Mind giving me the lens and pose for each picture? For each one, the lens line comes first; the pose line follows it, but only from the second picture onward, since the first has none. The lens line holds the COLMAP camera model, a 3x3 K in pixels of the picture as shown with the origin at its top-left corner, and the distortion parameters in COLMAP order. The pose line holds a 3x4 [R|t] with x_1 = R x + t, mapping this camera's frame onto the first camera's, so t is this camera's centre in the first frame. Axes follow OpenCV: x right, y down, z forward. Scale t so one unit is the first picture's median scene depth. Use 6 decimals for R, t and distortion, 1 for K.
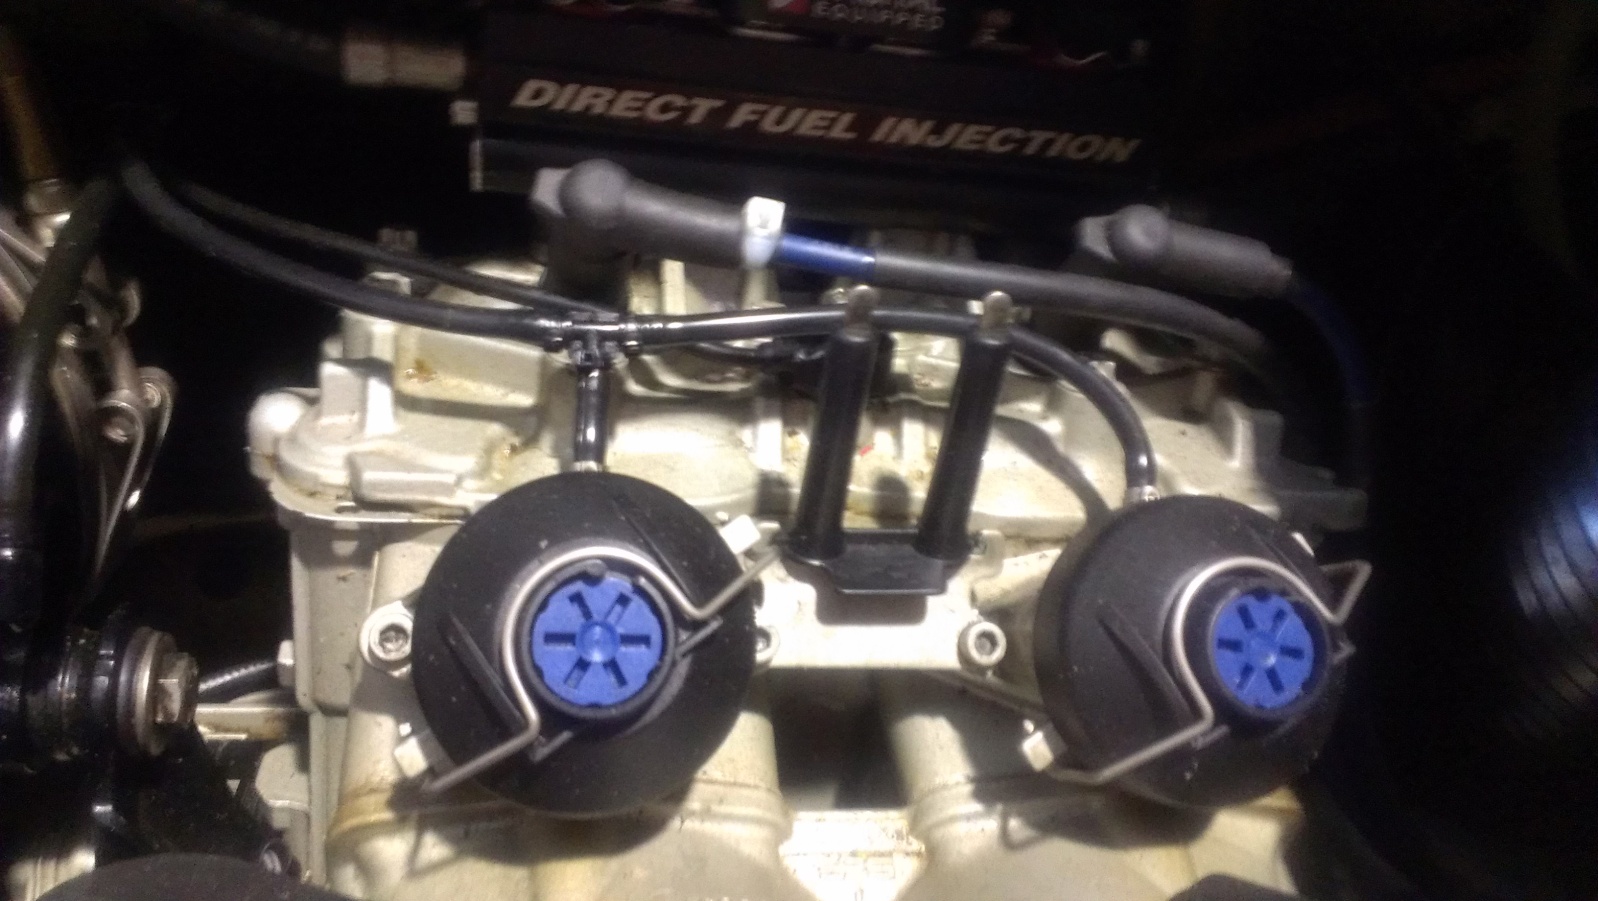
lens RADIAL K [[1284.5, 0, 804.4], [0, 1284.5, 453.3], [0, 0, 1]] dist [0.109368, -0.165929]
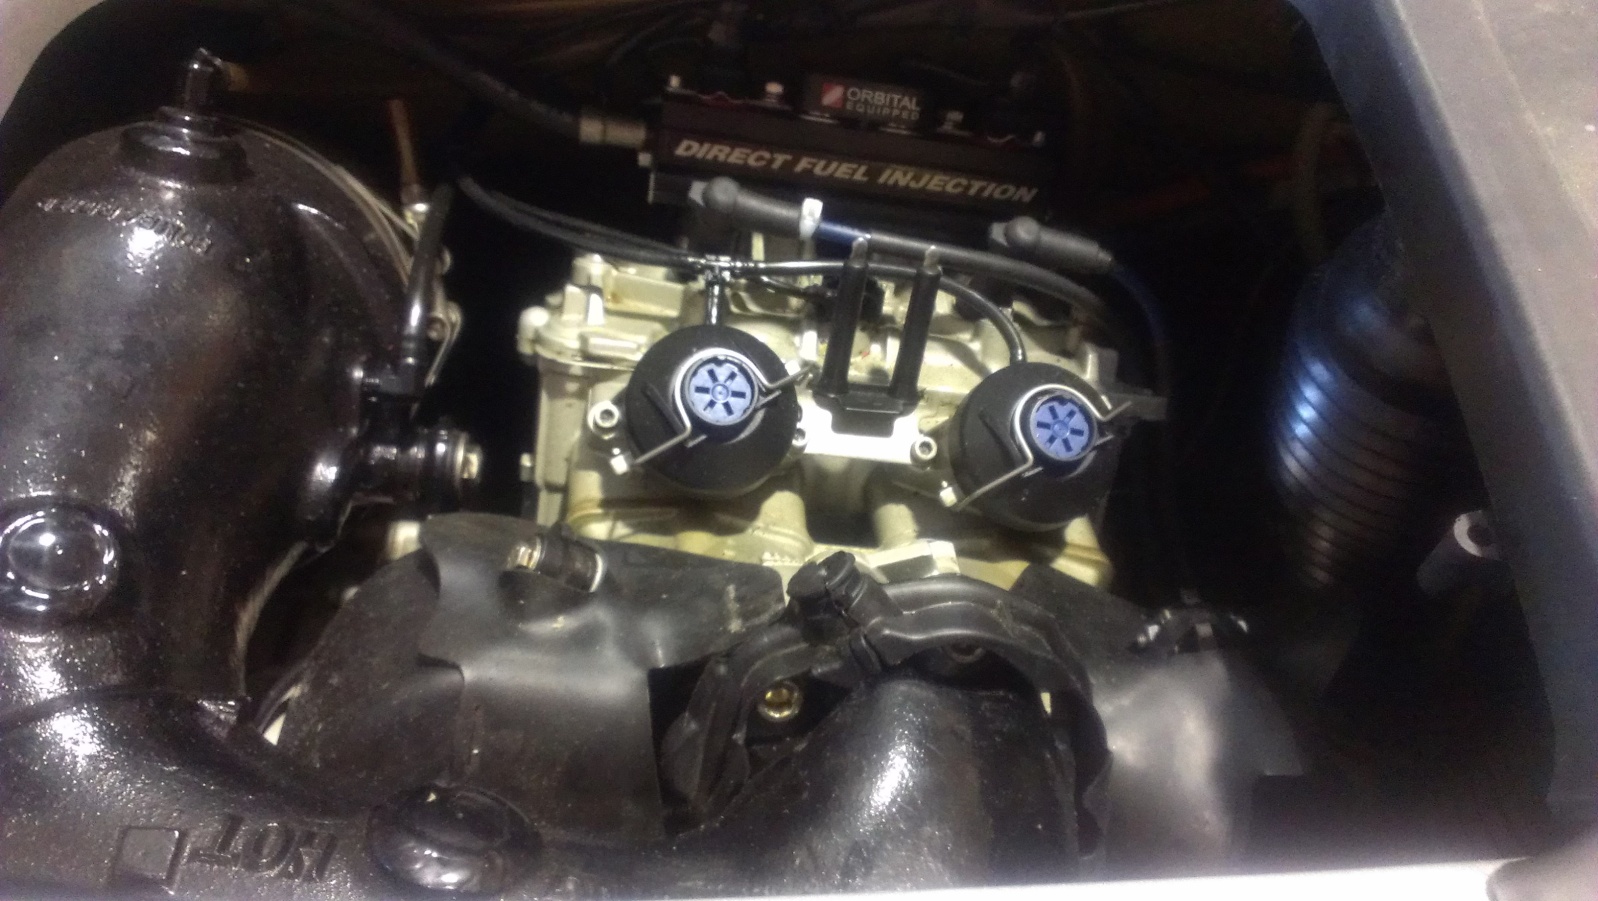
lens RADIAL K [[1284.5, 0, 804.4], [0, 1284.5, 453.3], [0, 0, 1]] dist [0.109368, -0.165929]
pose [[0.998370, 0.039096, -0.041587, 0.045553], [-0.043169, 0.993843, -0.102041, 0.330482], [0.037341, 0.103670, 0.993911, -0.750938]]
